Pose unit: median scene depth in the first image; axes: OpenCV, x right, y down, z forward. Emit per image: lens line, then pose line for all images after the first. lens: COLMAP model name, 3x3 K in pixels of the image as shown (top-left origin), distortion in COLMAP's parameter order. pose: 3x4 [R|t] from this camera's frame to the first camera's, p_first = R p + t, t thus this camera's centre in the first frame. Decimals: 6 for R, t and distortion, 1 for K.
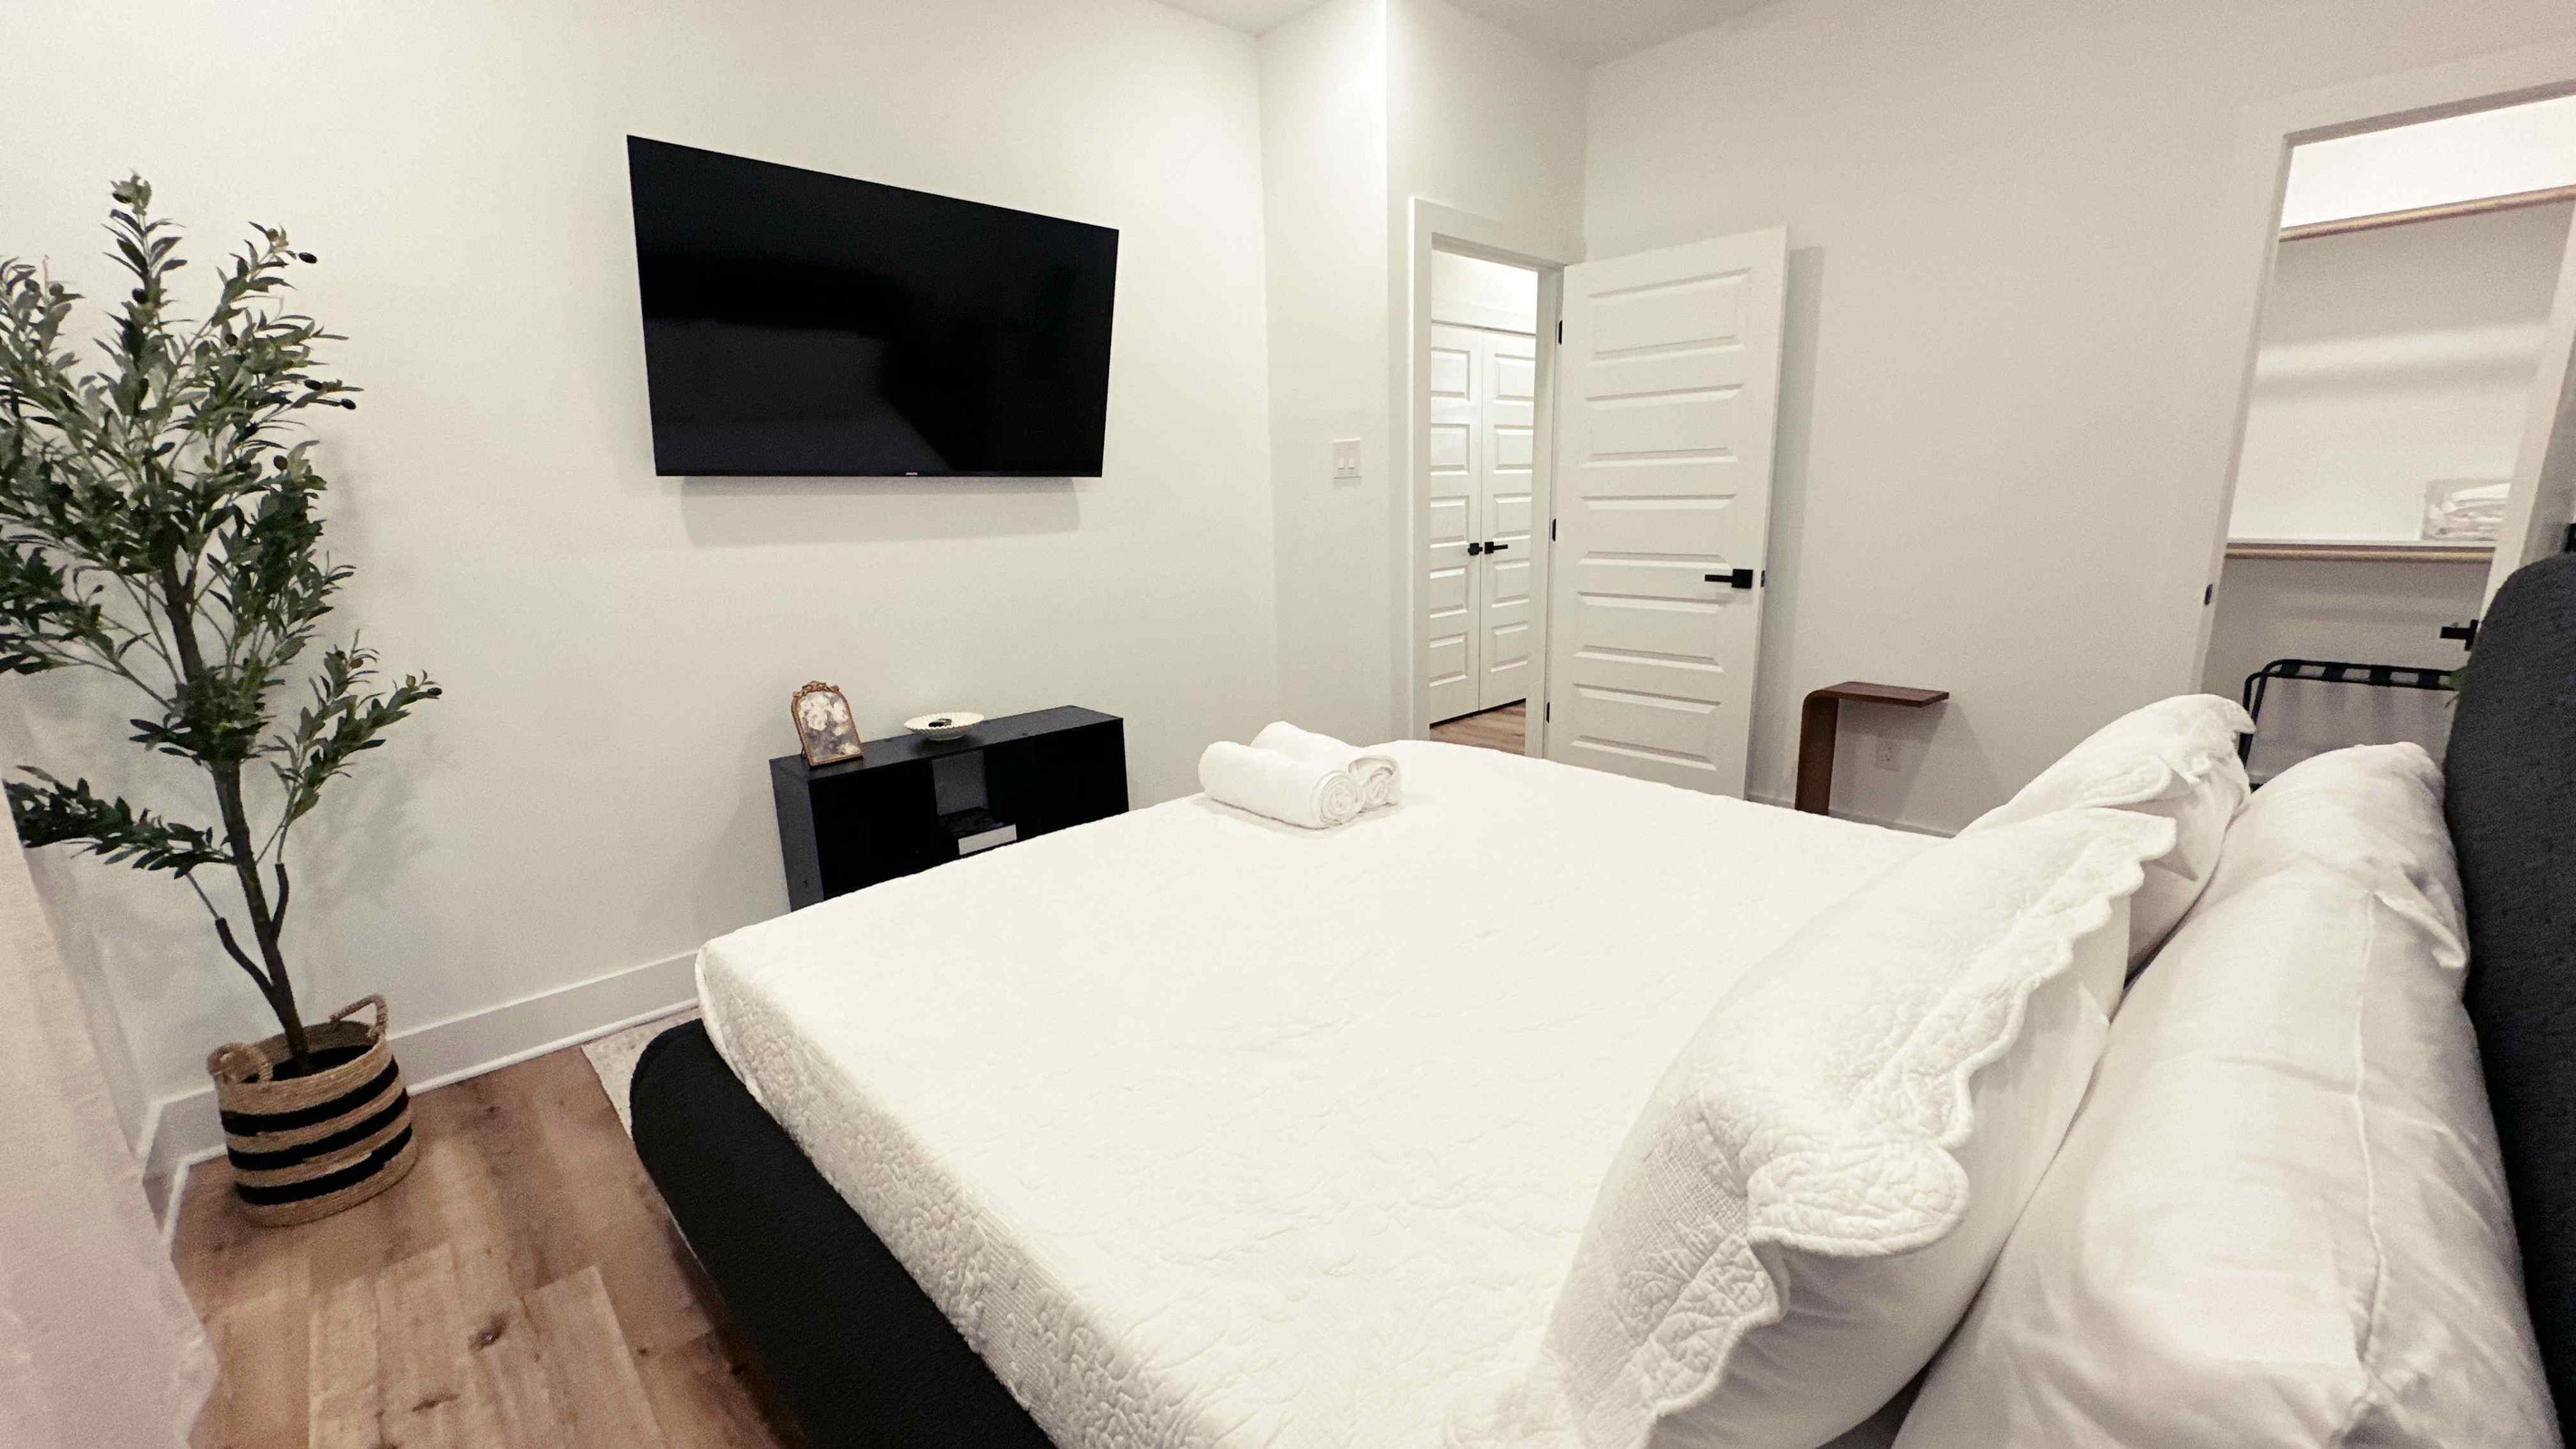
lens RADIAL K [[1032.9, 0, 1301.3], [0, 1032.9, 741.5], [0, 0, 1]] dist [-0.011996, -0.000506]
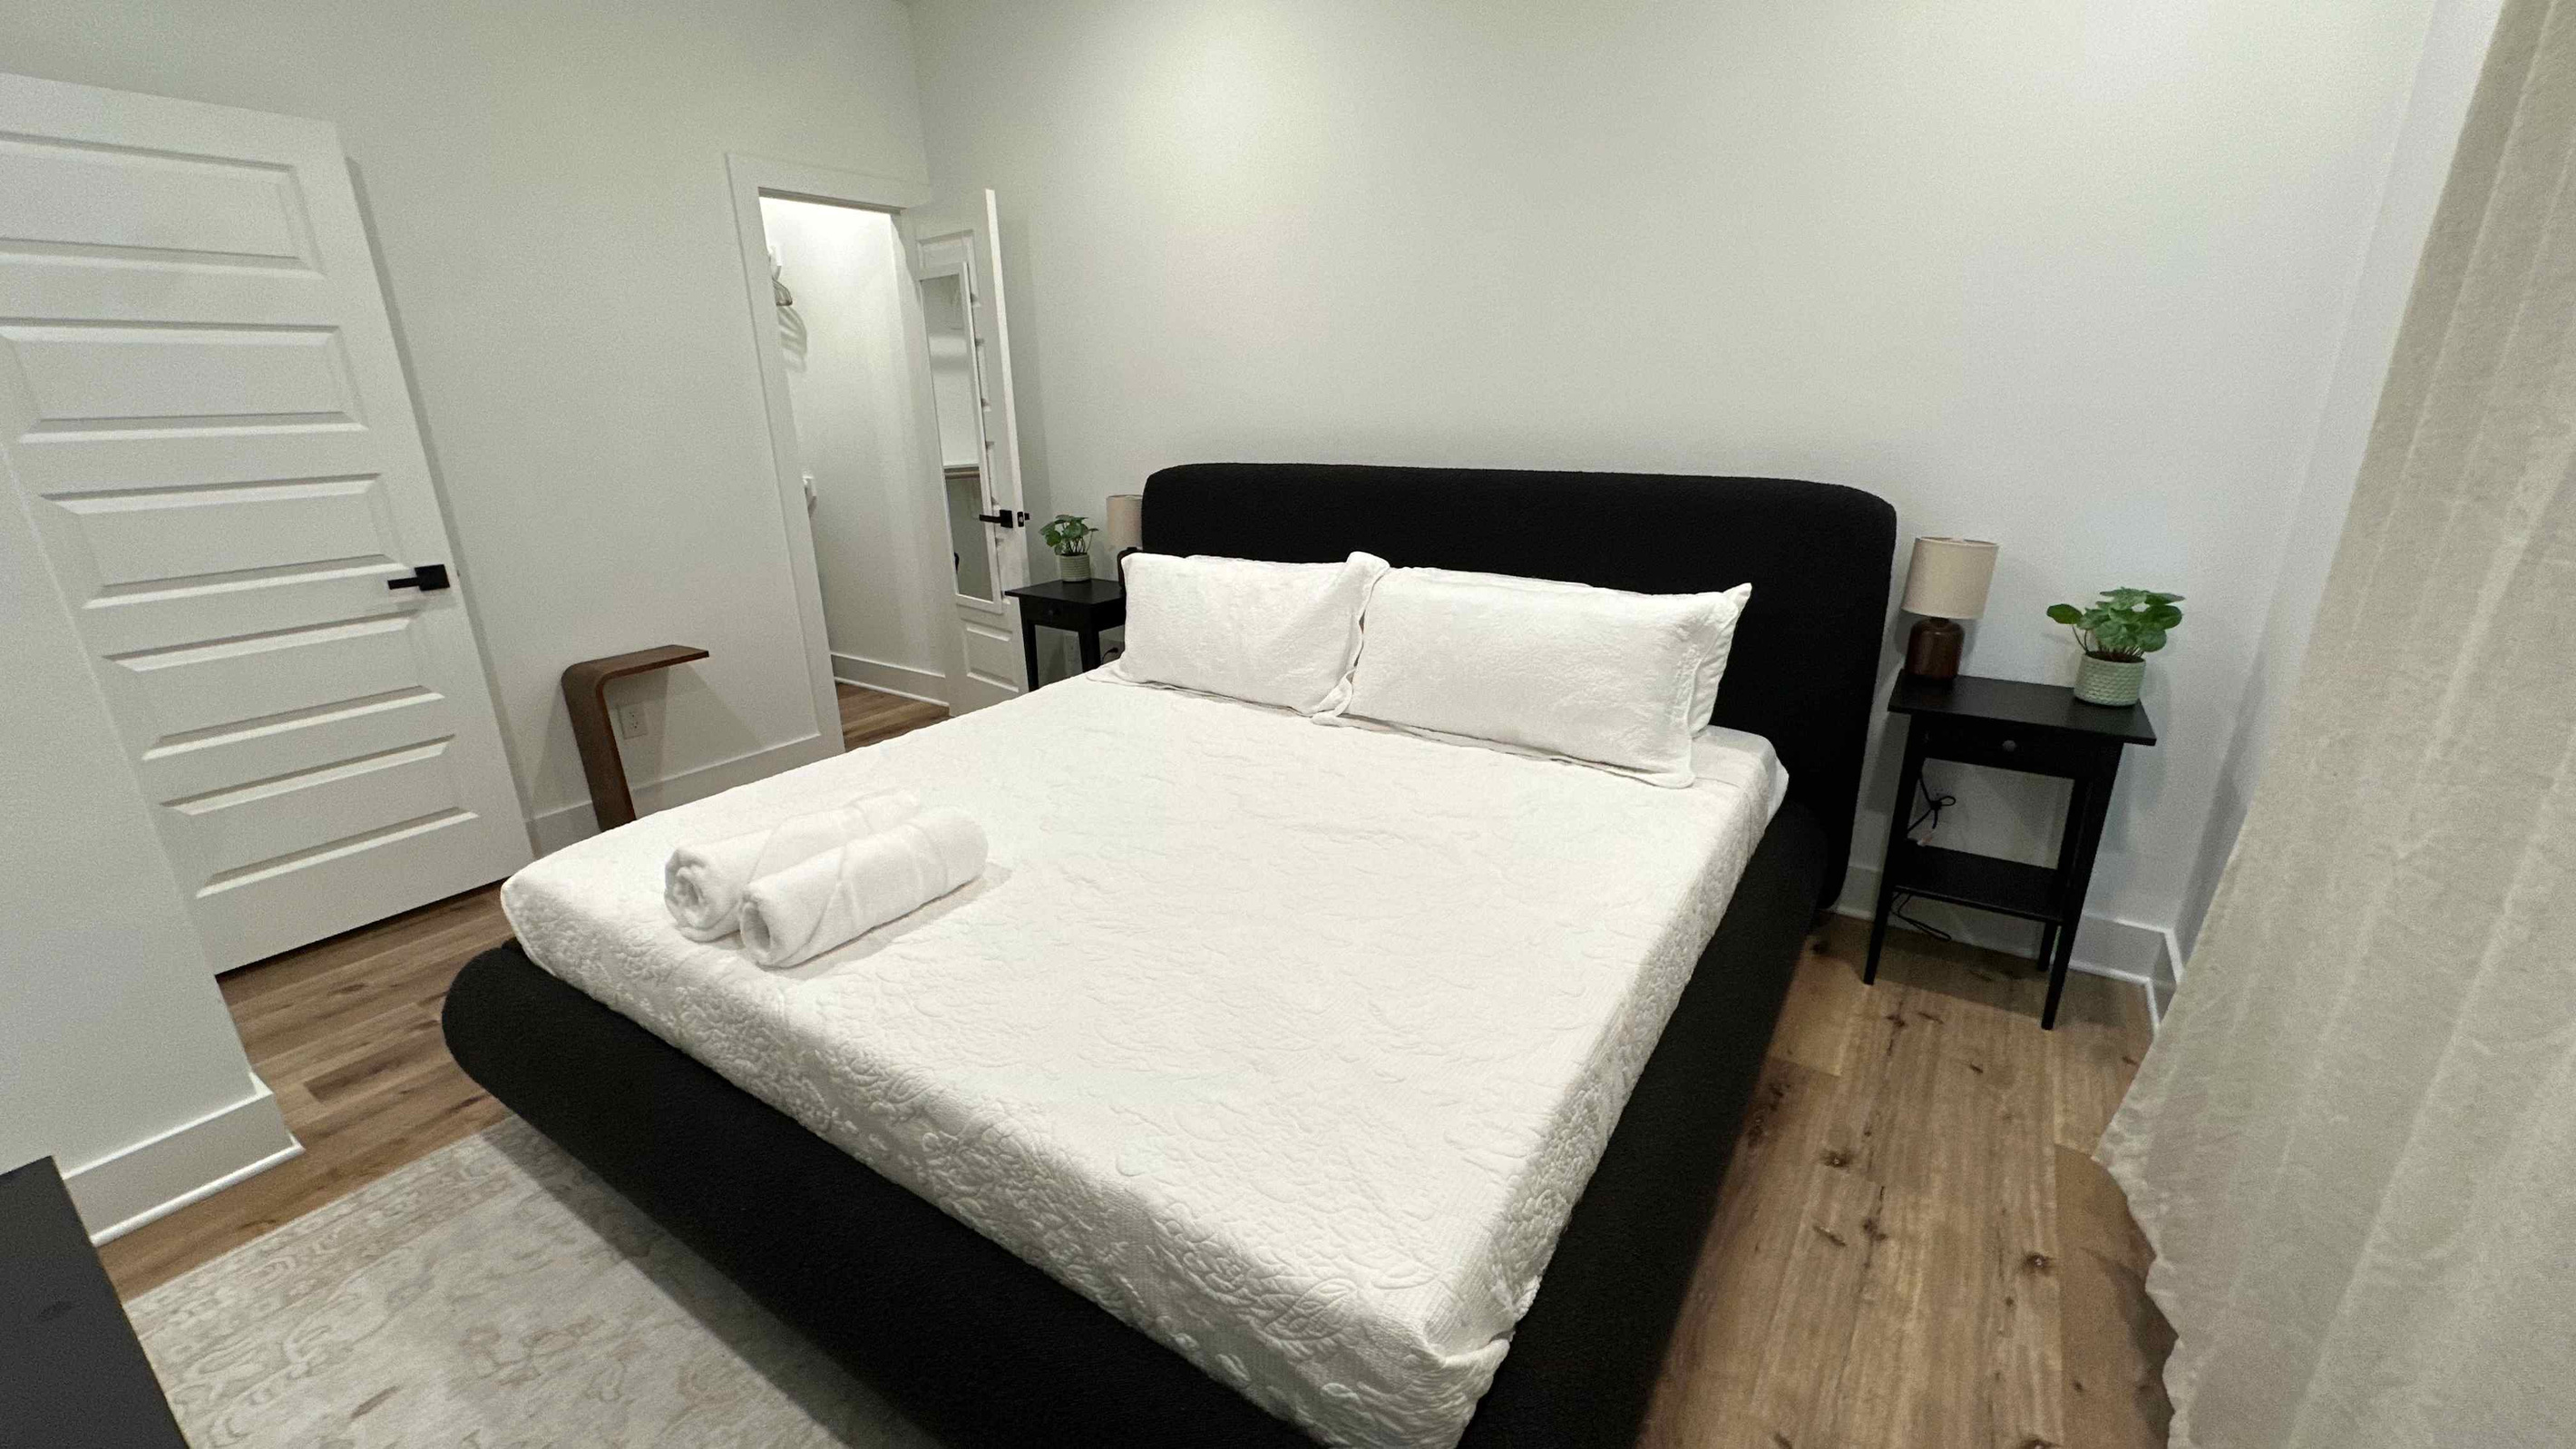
lens RADIAL K [[1032.9, 0, 1289.6], [0, 1032.9, 731.2], [0, 0, 1]] dist [-0.011996, -0.000506]
pose [[-0.220711, -0.274136, 0.936021, -0.491002], [0.261043, 0.908074, 0.327504, -0.135893], [-0.939757, 0.316625, -0.128861, 0.514235]]
